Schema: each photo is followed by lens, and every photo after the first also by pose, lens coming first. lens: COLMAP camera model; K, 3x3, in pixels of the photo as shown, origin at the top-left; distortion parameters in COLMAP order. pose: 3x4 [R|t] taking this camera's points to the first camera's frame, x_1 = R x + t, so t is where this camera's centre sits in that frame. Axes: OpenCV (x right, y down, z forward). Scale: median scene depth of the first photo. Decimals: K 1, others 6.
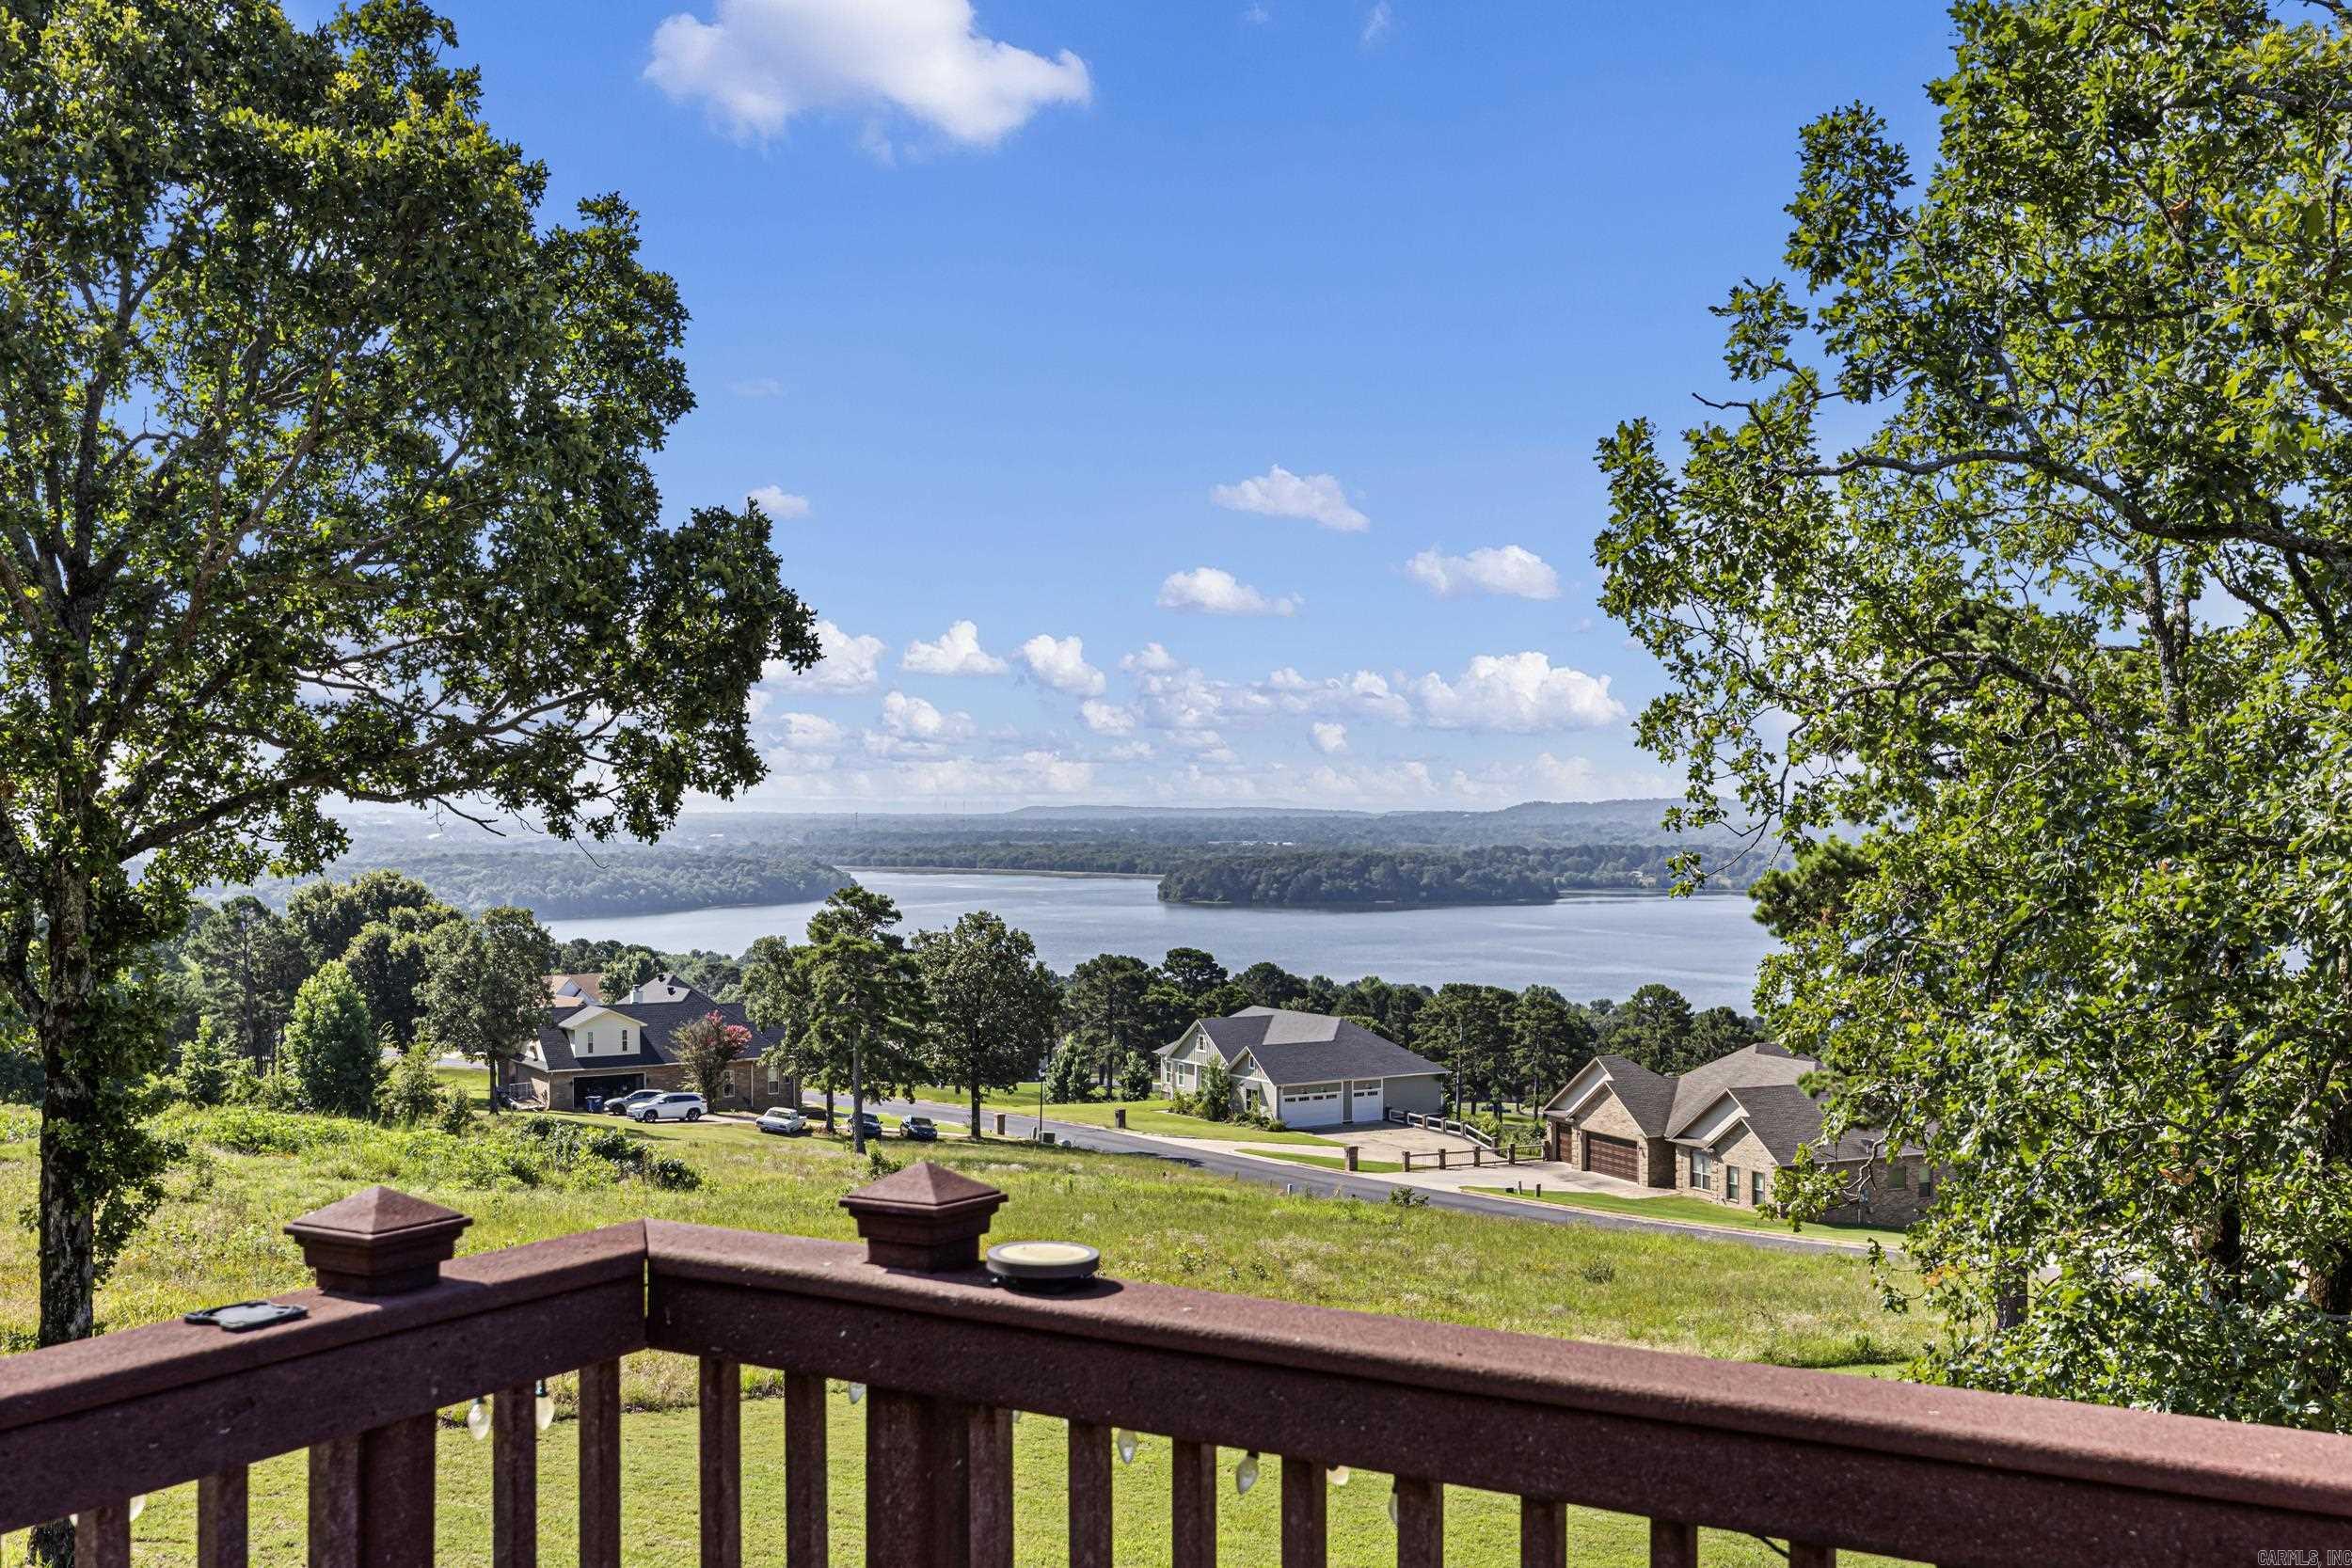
lens RADIAL K [[2369.3, 0, 1174.0], [0, 2369.3, 789.2], [0, 0, 1]] dist [0.010196, 0.023341]
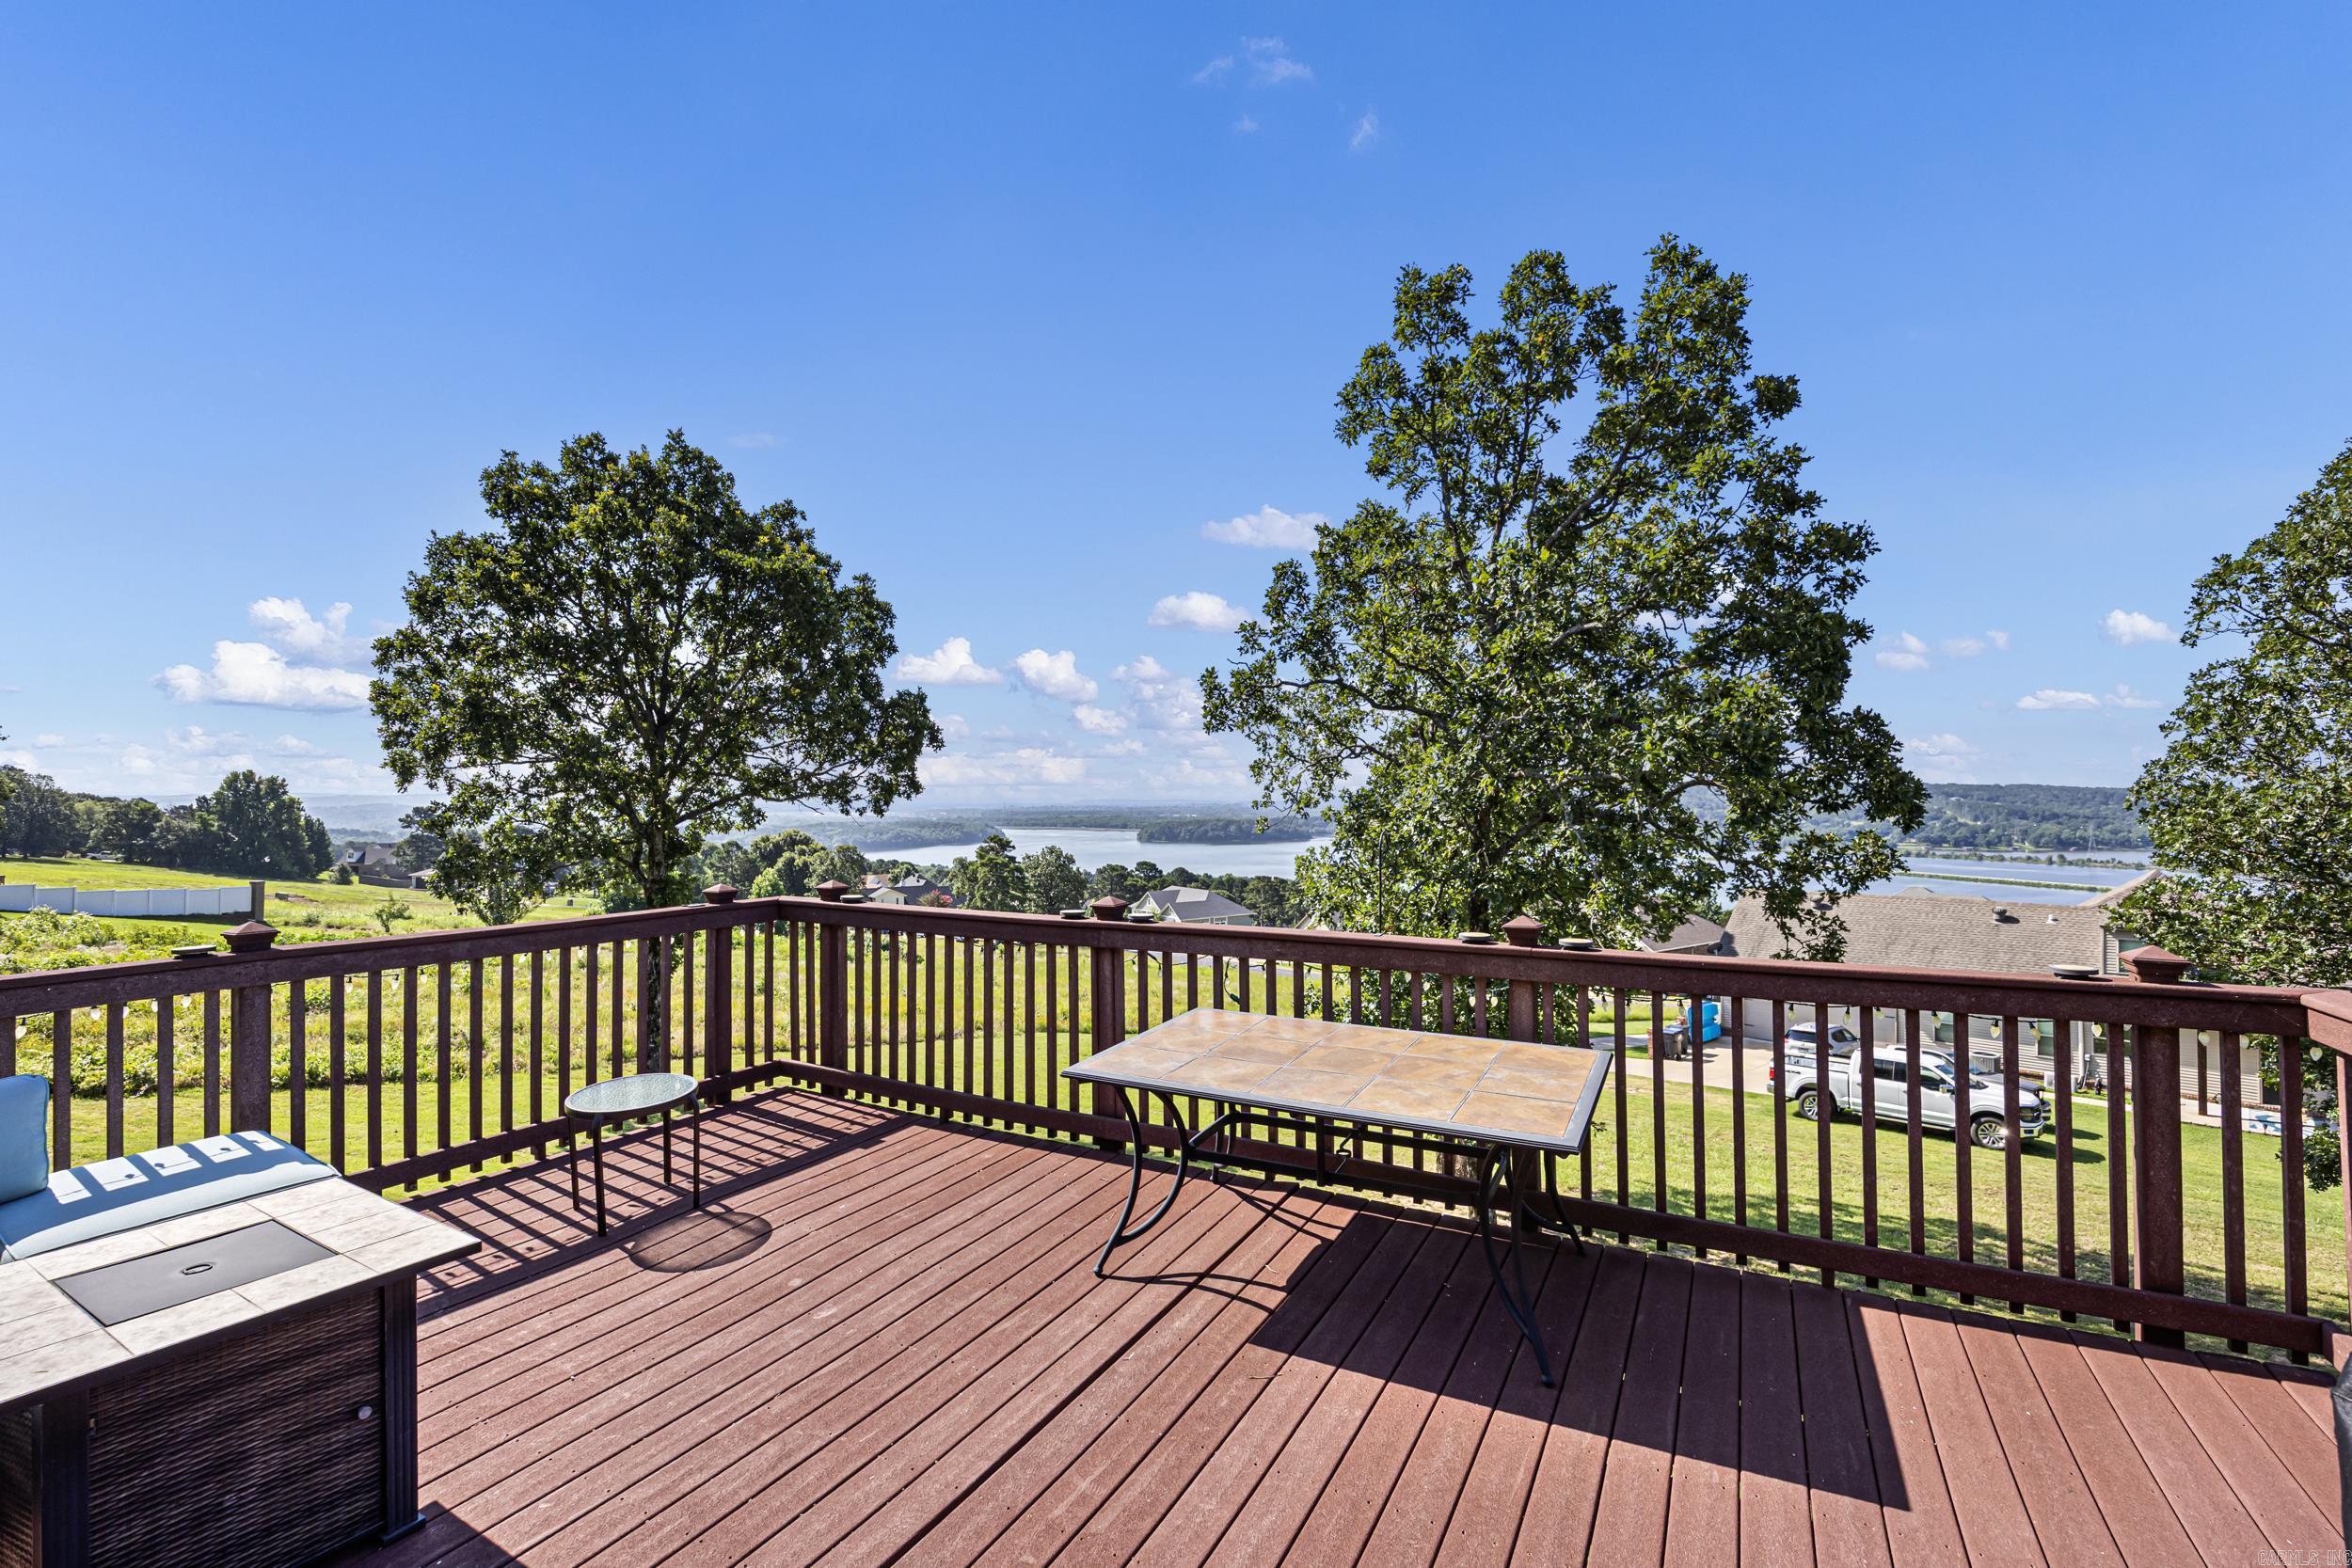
lens RADIAL K [[1033.9, 0, 1182.2], [0, 1033.9, 762.7], [0, 0, 1]] dist [-0.000412, -0.000123]
pose [[0.999335, -0.003631, 0.036282, 0.071895], [0.004661, 0.999587, -0.028348, -0.003288], [-0.036164, 0.028499, 0.998939, -0.158635]]
